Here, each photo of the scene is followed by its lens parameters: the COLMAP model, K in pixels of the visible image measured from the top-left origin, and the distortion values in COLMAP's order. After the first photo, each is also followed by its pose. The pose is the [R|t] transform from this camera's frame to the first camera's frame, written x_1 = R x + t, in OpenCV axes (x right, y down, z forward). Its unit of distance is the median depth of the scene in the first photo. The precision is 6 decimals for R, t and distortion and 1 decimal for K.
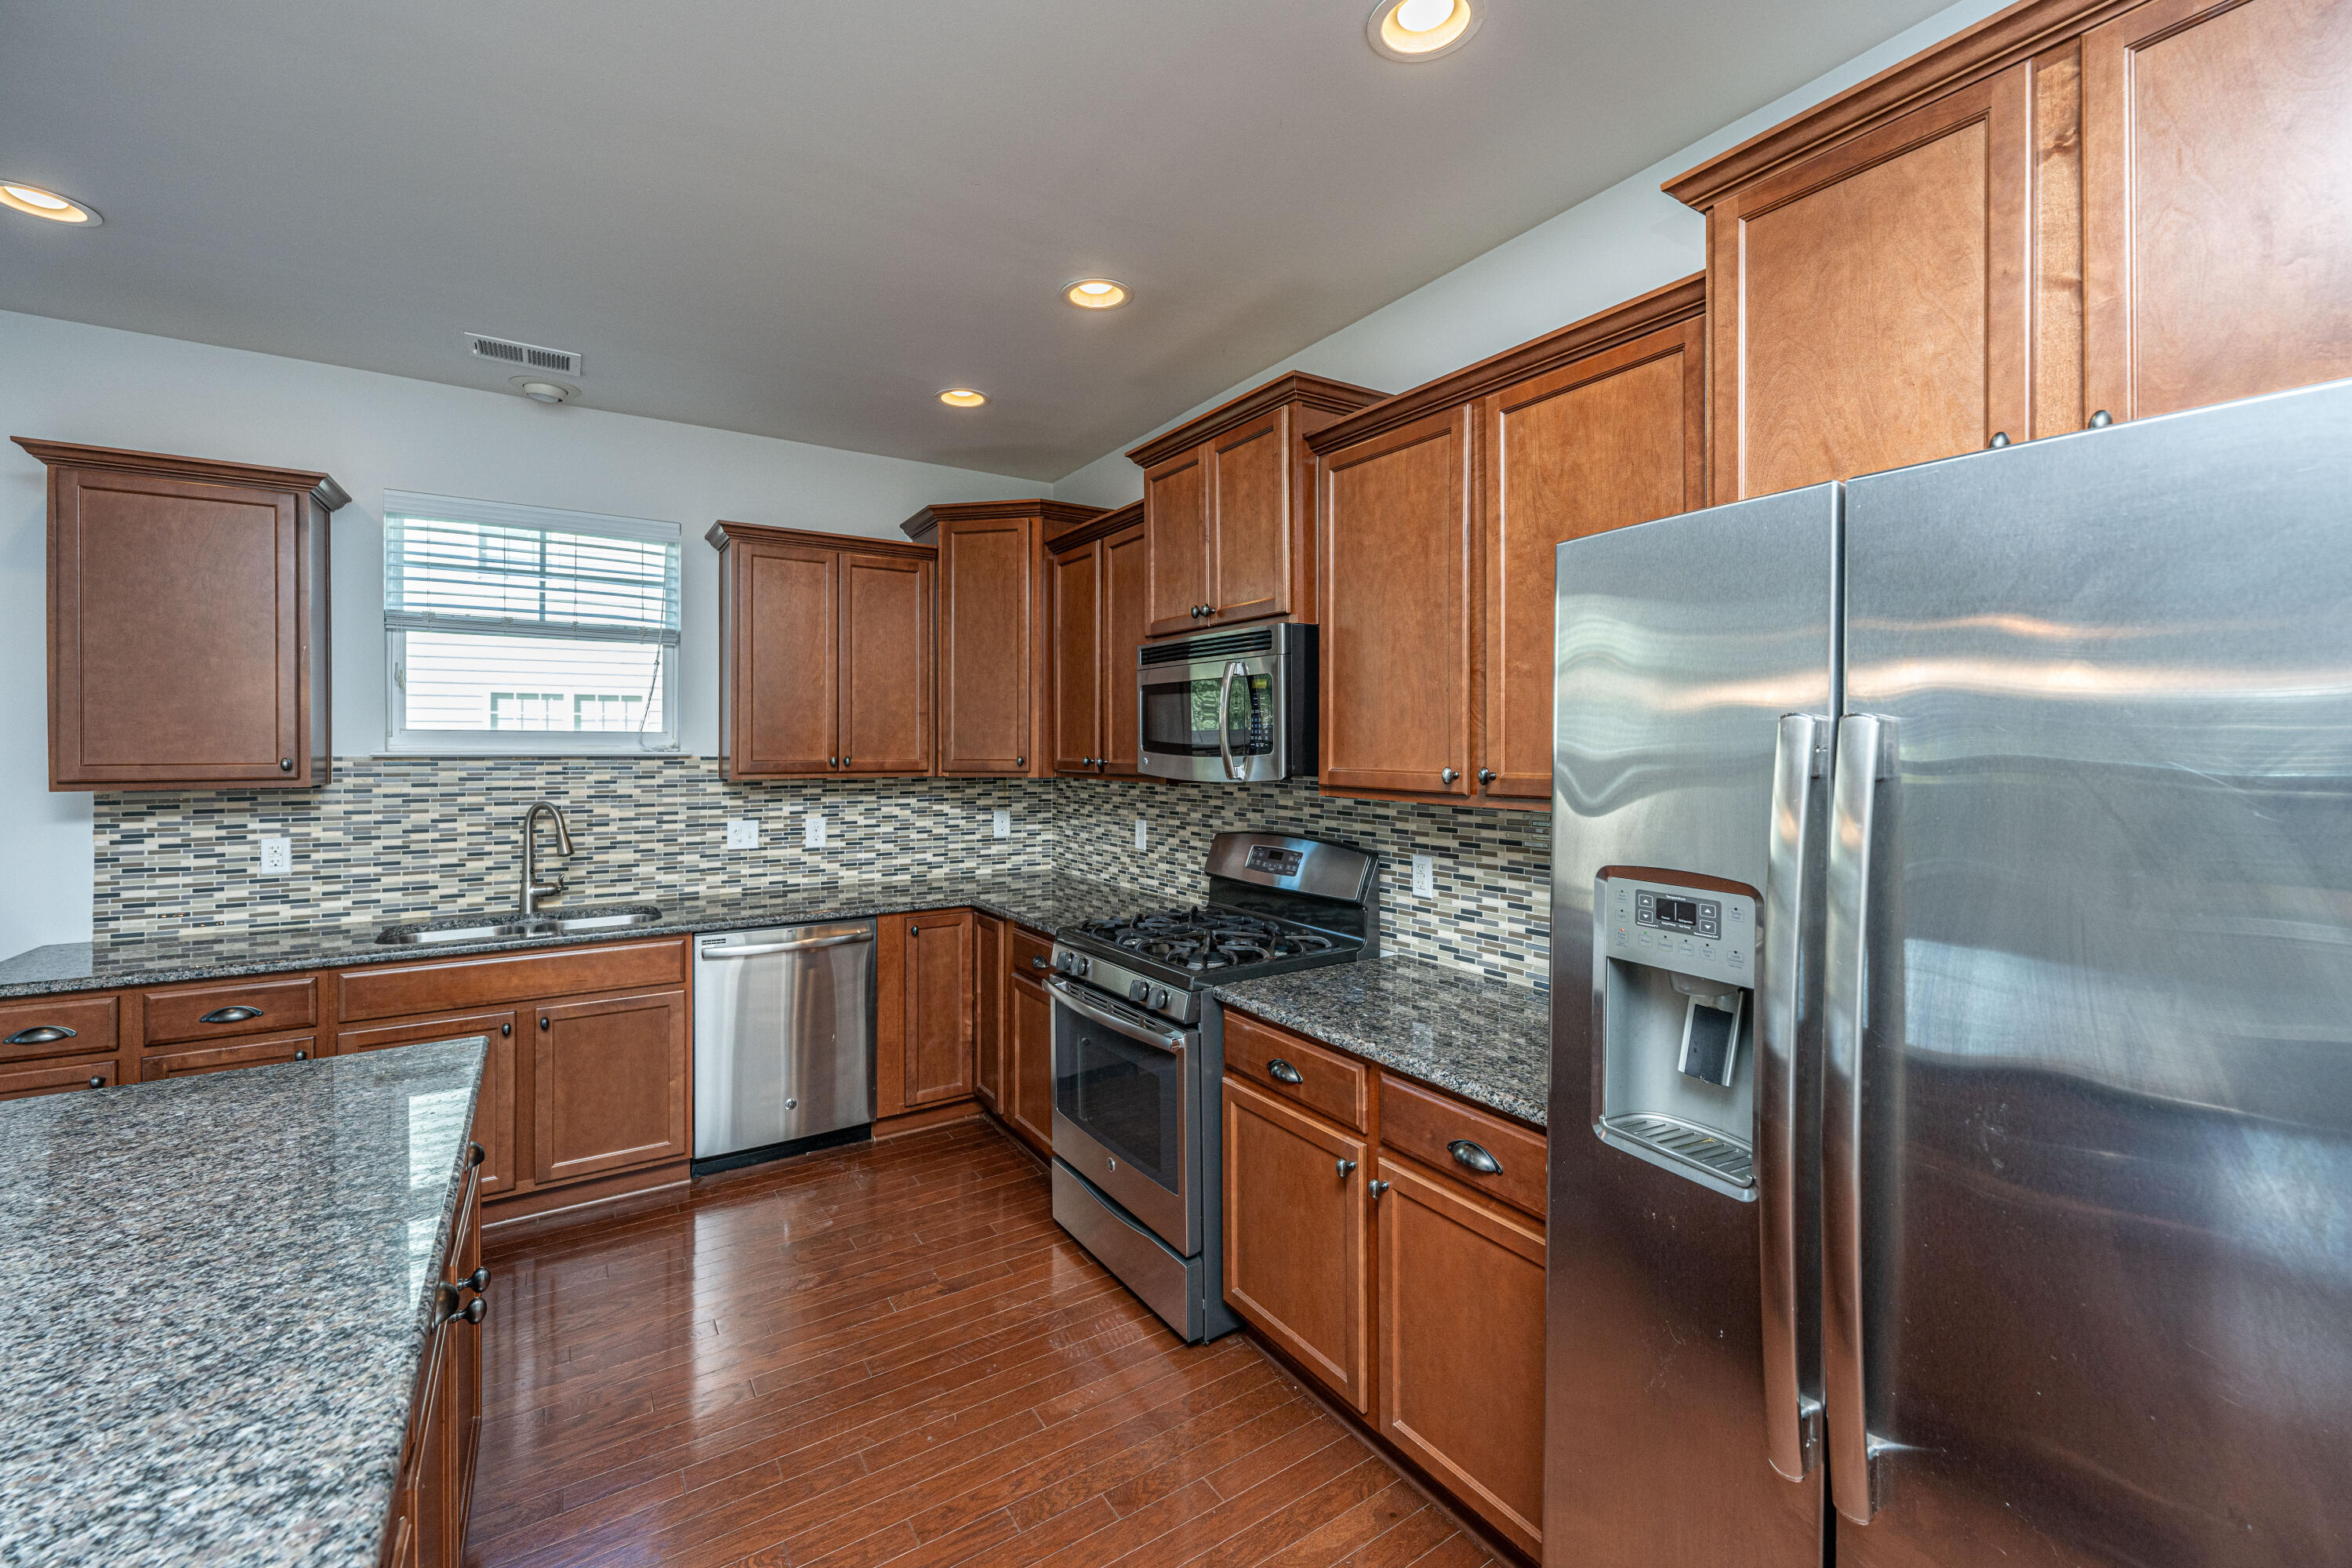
lens RADIAL K [[940.0, 0, 1197.2], [0, 940.0, 741.1], [0, 0, 1]] dist [-0.005539, 0.000455]
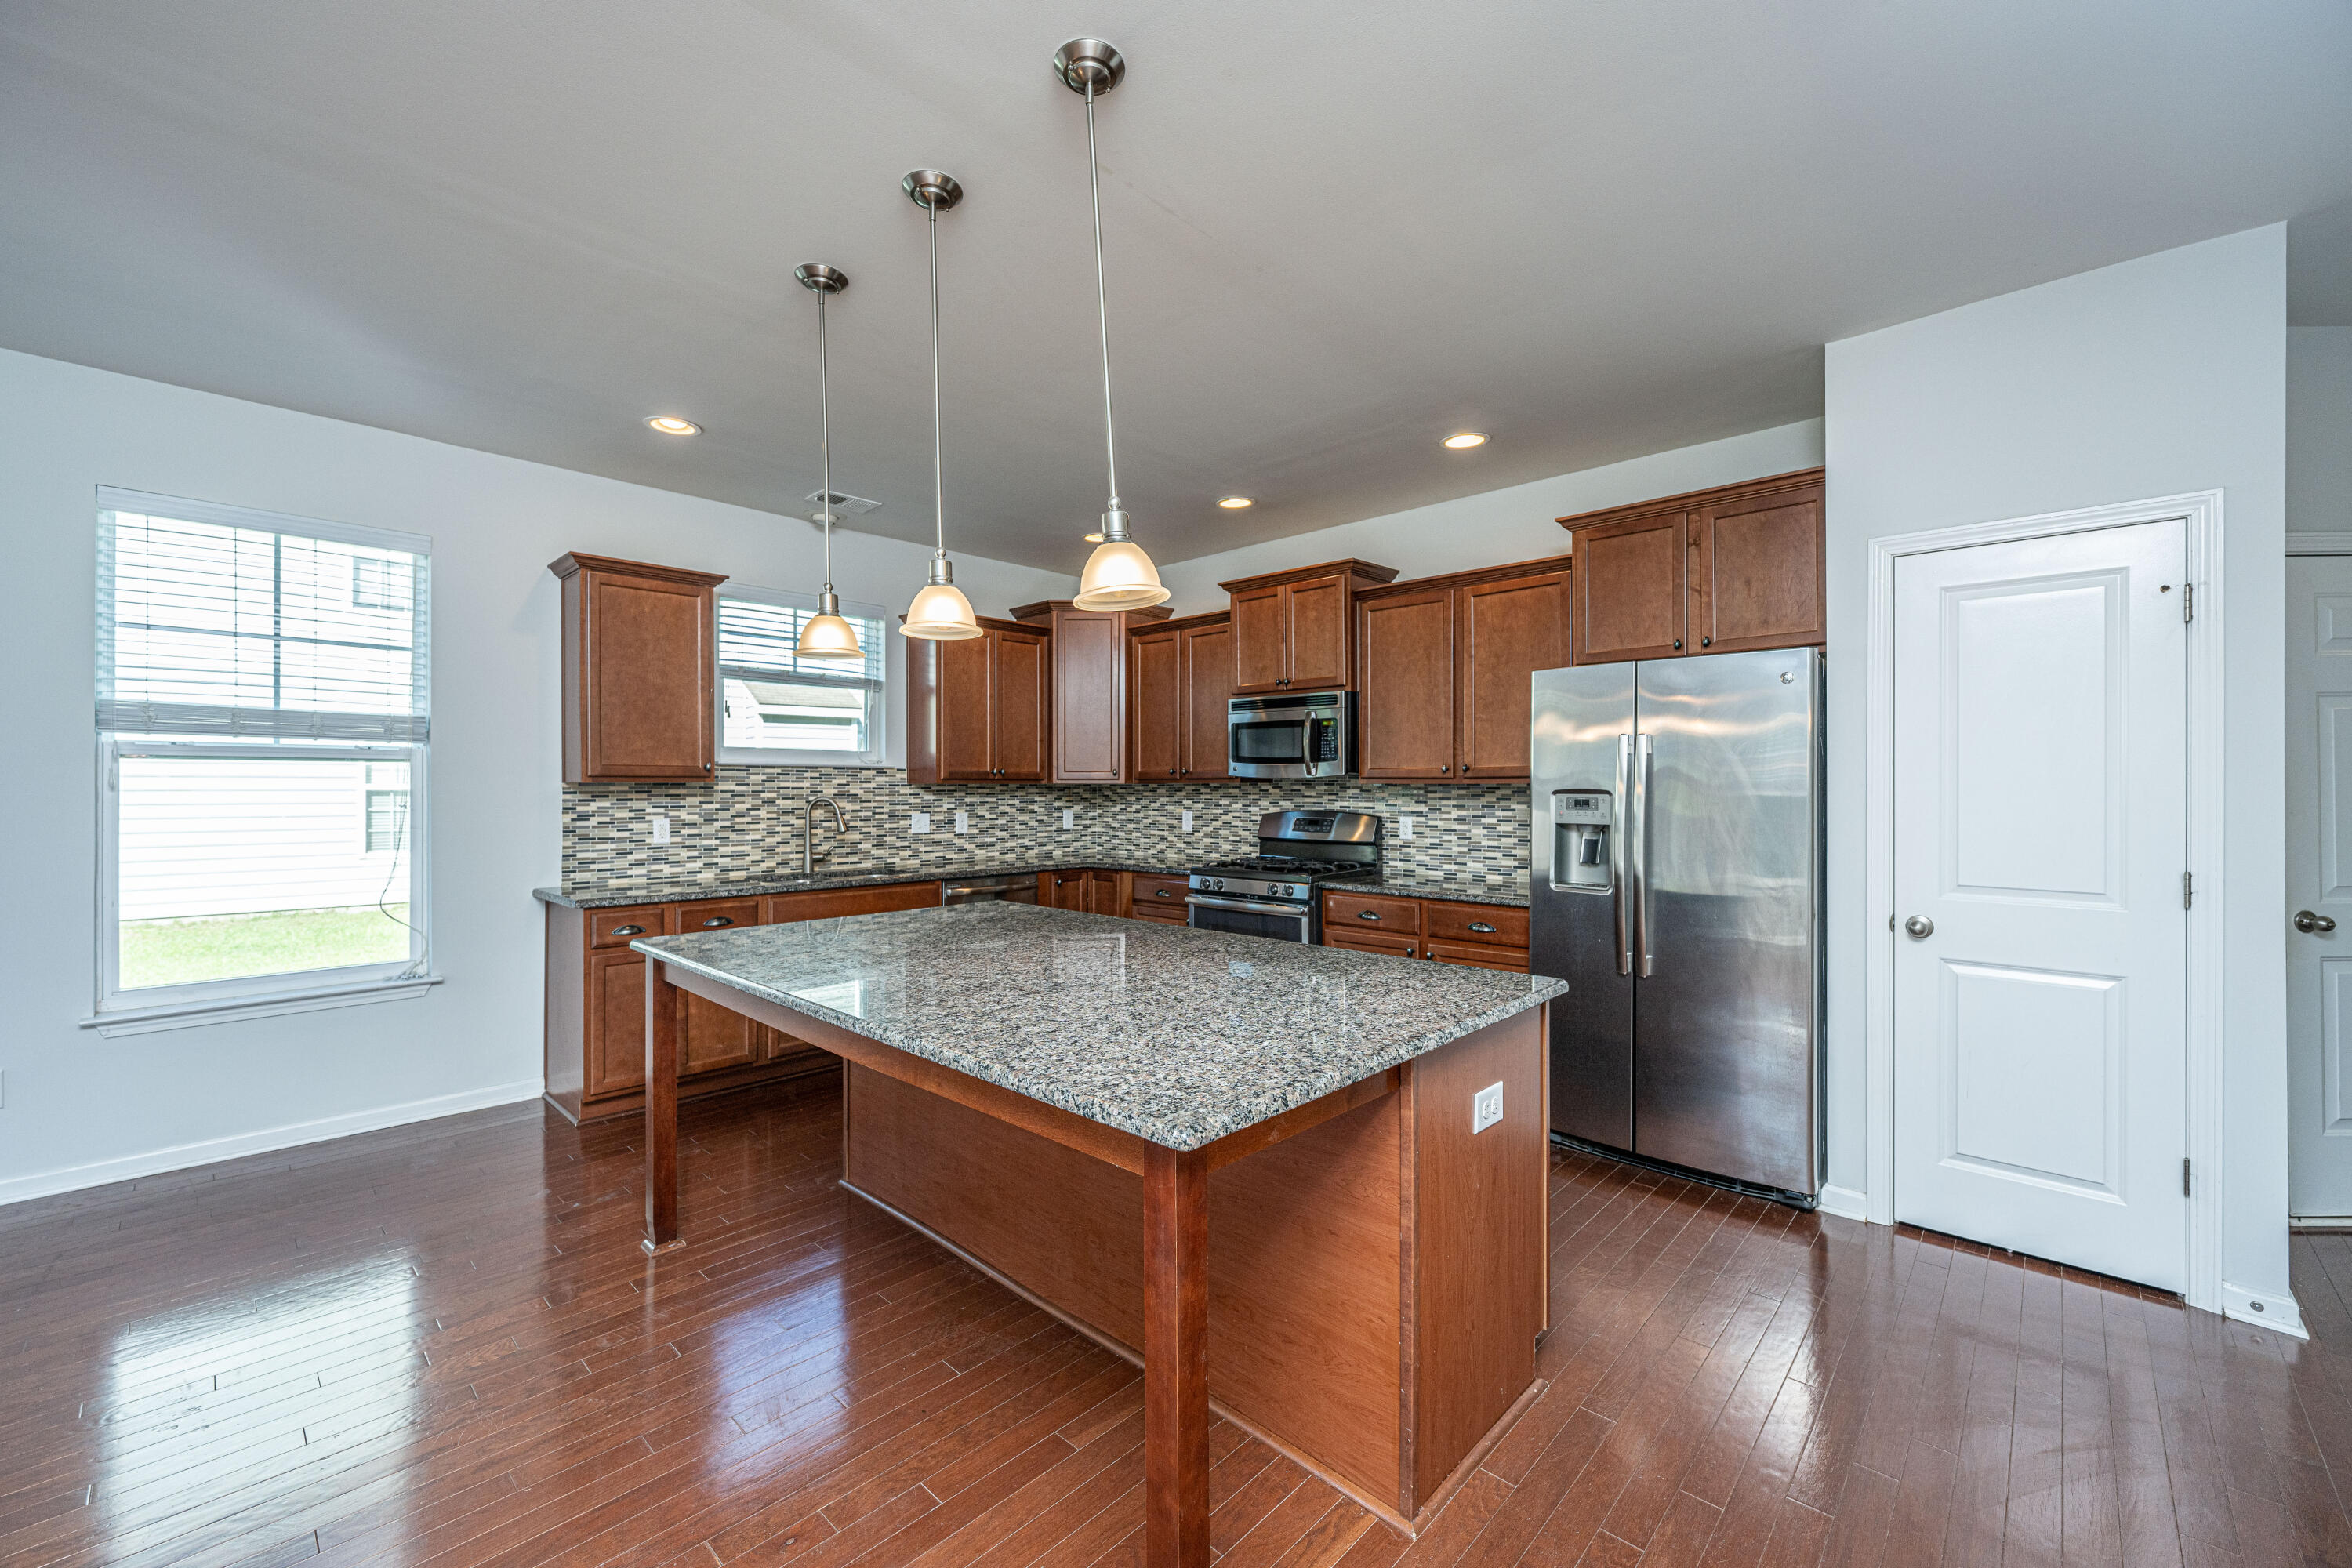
lens RADIAL K [[940.0, 0, 1182.6], [0, 940.0, 786.4], [0, 0, 1]] dist [-0.005539, 0.000455]
pose [[0.975003, -0.000445, 0.222189, -0.504448], [-0.000789, 0.999985, 0.005463, 0.043158], [-0.222188, -0.005502, 0.974988, -0.594722]]
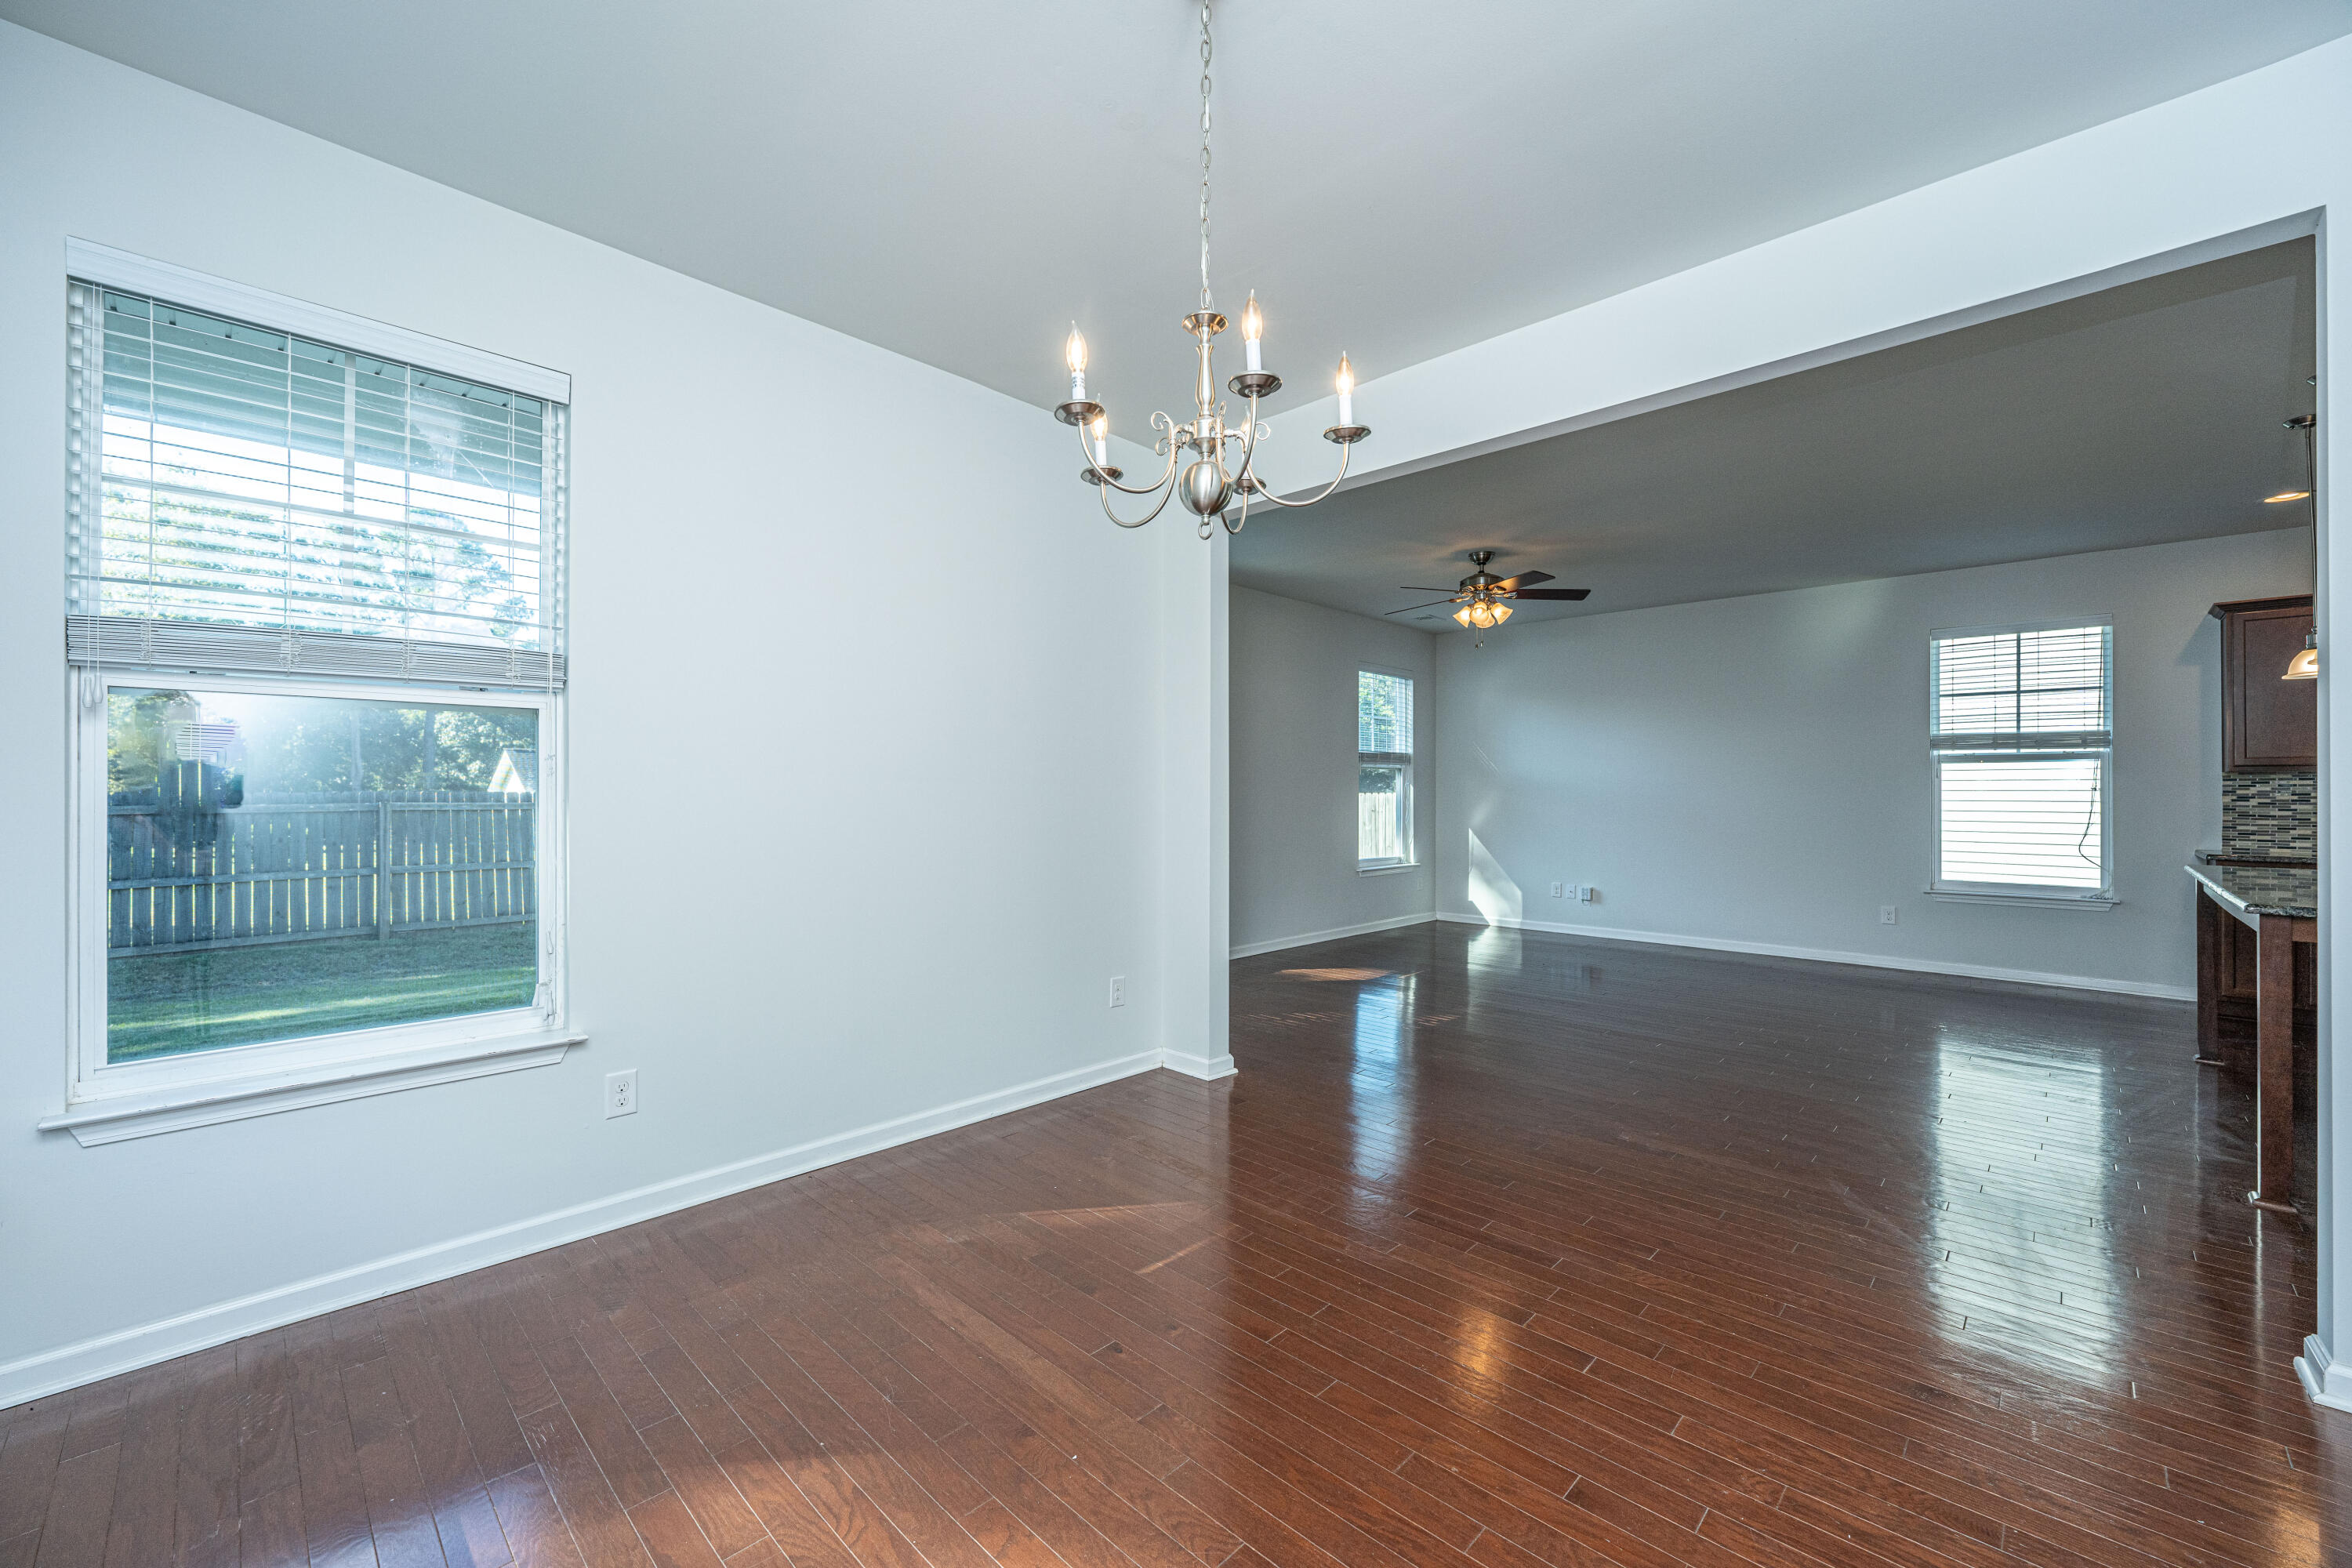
lens RADIAL K [[940.0, 0, 1174.2], [0, 940.0, 786.9], [0, 0, 1]] dist [-0.005539, 0.000455]
pose [[0.191104, -0.004213, -0.981561, 0.292342], [0.002909, 0.999989, -0.003726, 0.074350], [0.981566, -0.002143, 0.191114, -1.390722]]
